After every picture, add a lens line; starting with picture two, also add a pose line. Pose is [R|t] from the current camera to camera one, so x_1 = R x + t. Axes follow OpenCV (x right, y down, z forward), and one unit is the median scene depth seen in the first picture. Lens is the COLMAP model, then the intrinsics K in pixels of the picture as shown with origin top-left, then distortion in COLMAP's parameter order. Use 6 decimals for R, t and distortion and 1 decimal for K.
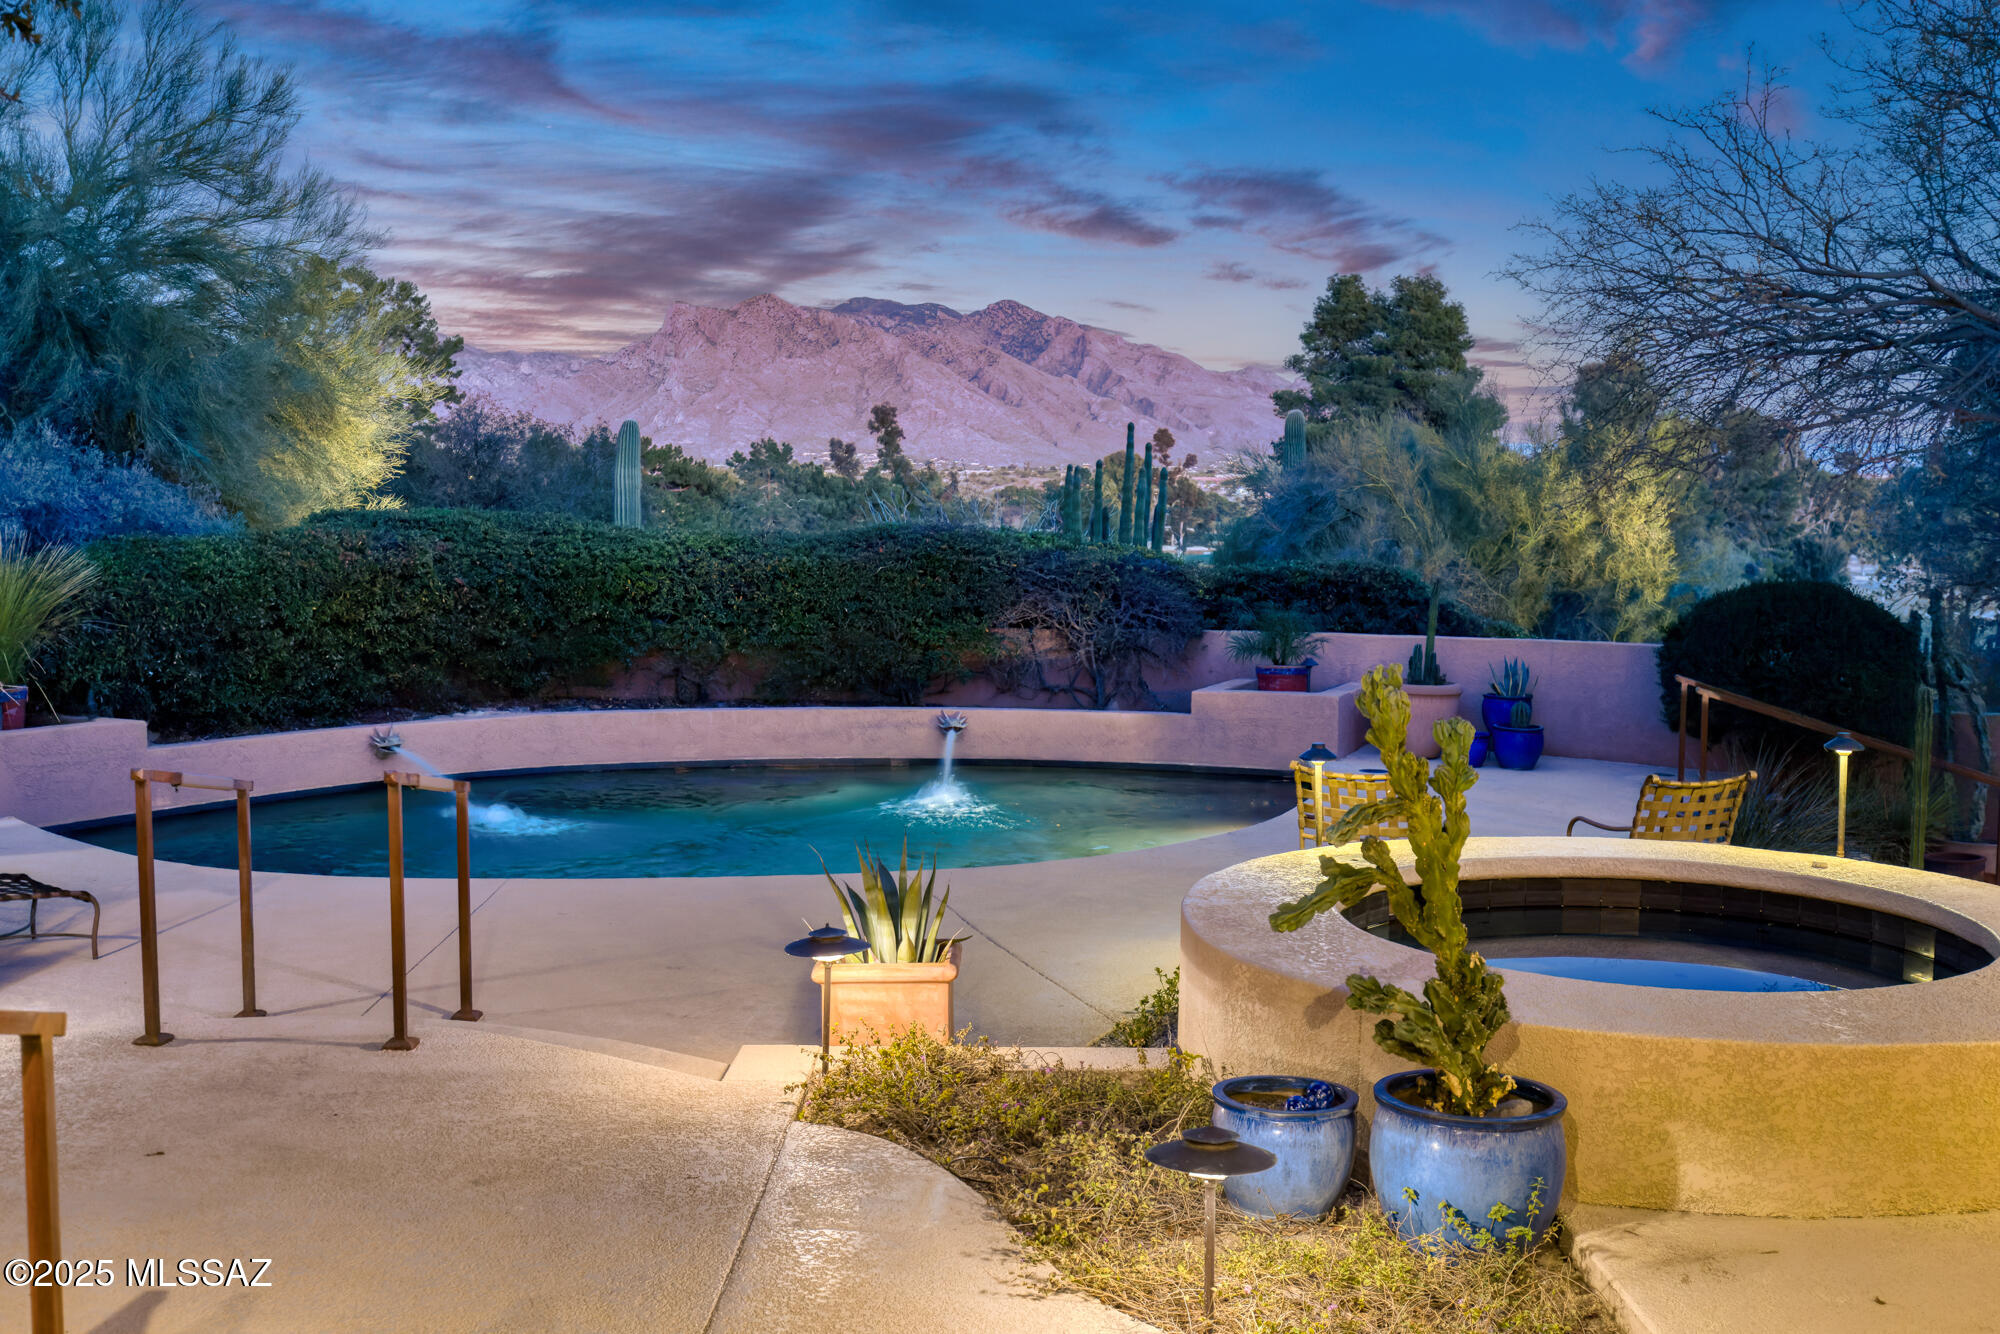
lens RADIAL K [[1988.3, 0, 935.6], [0, 1988.3, 669.3], [0, 0, 1]] dist [-0.008505, 0.011899]
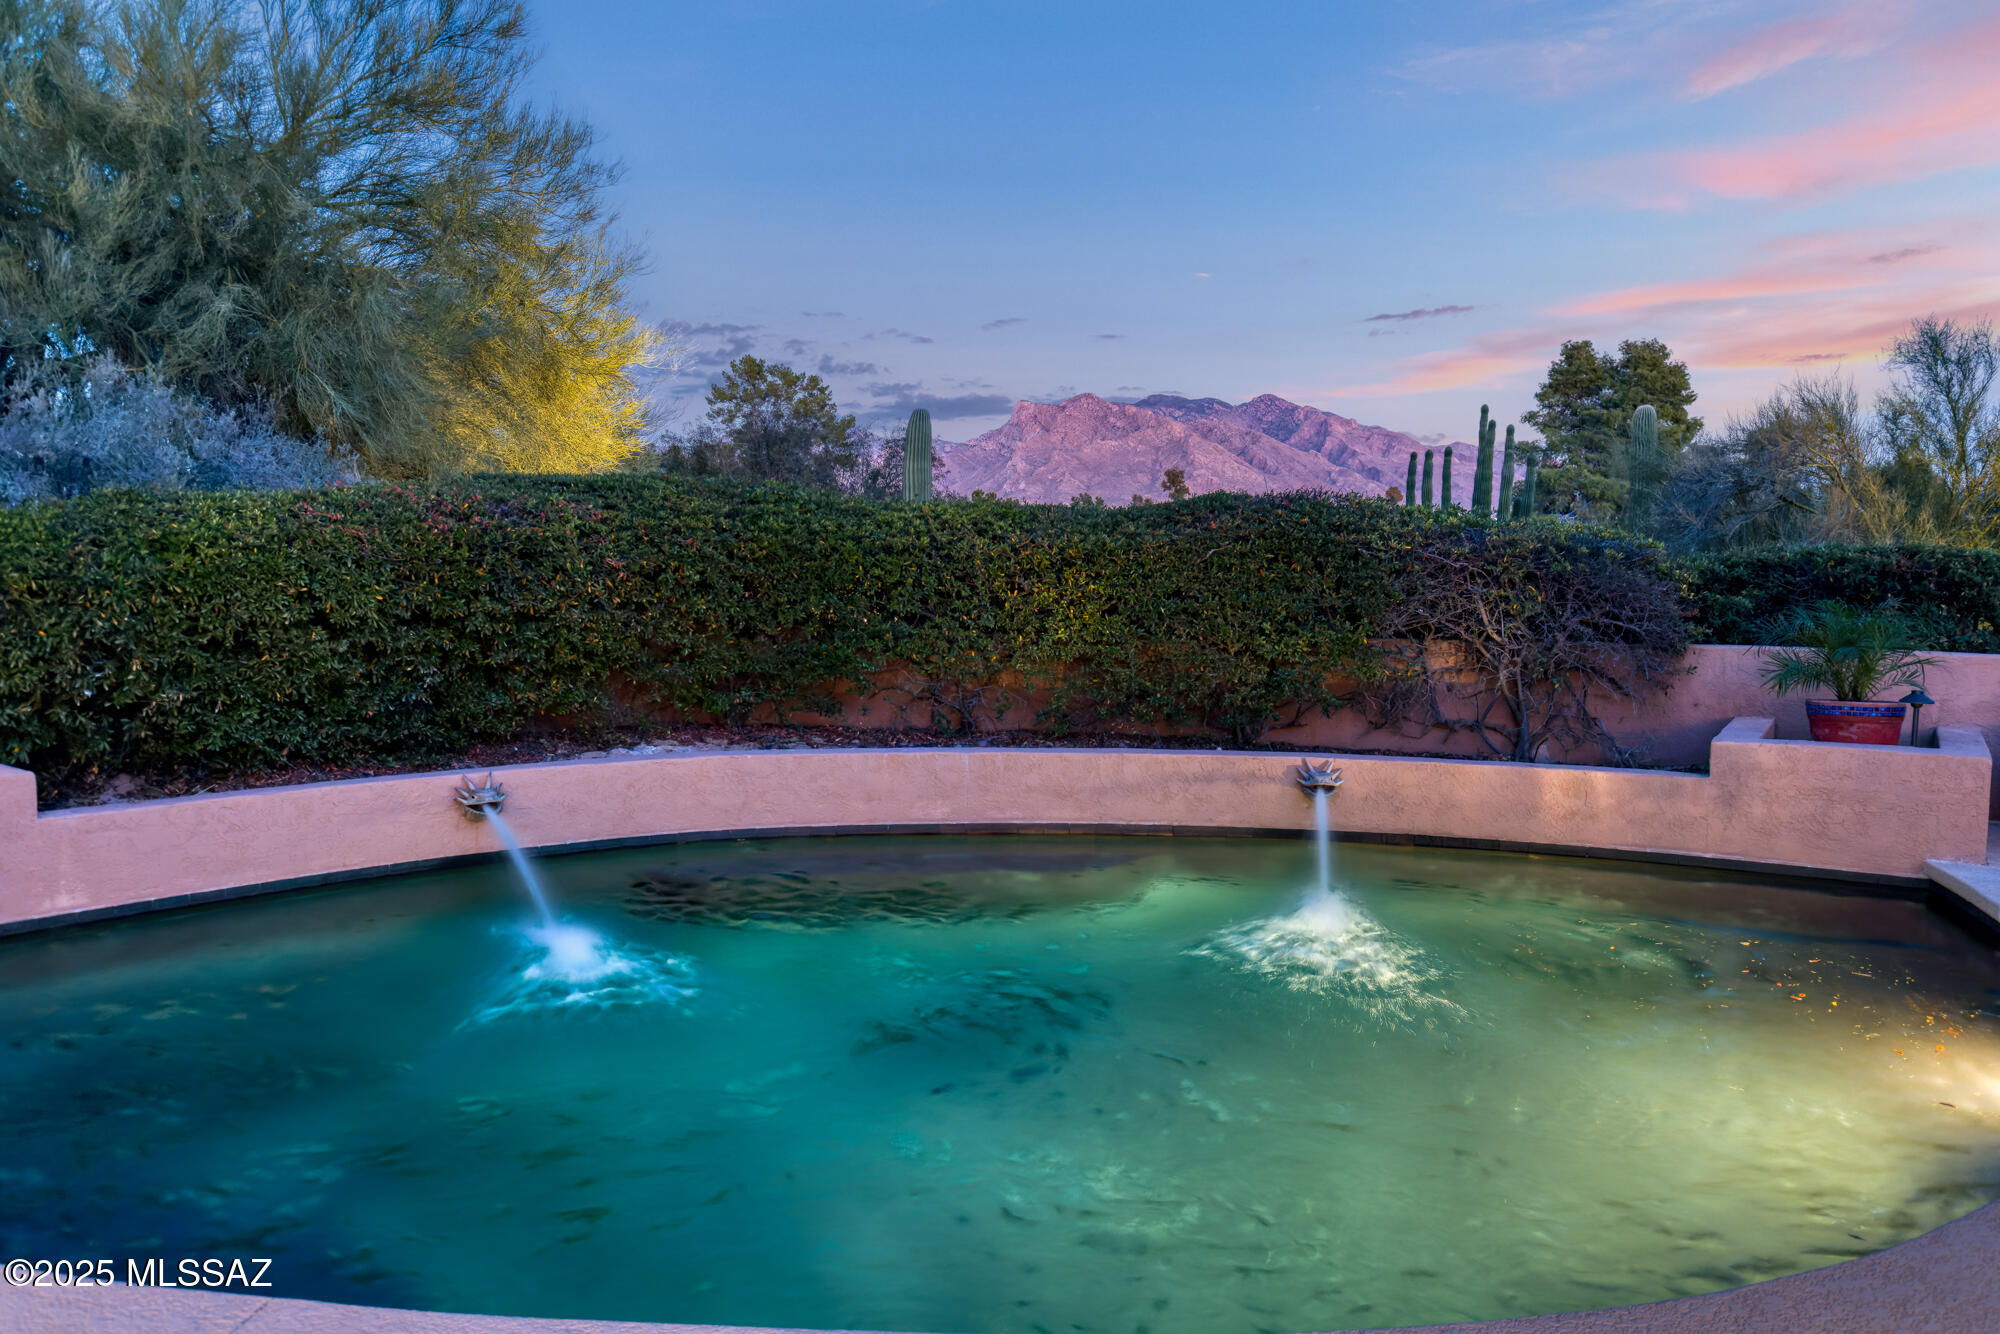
lens RADIAL K [[1461.2, 0, 1000.0], [0, 1461.2, 667.0], [0, 0, 1]] dist [-0.003166, -0.001073]
pose [[0.989881, 0.012766, -0.141325, -0.030128], [-0.013034, 0.999915, -0.000973, -0.008819], [0.141301, 0.002806, 0.989963, 0.505173]]
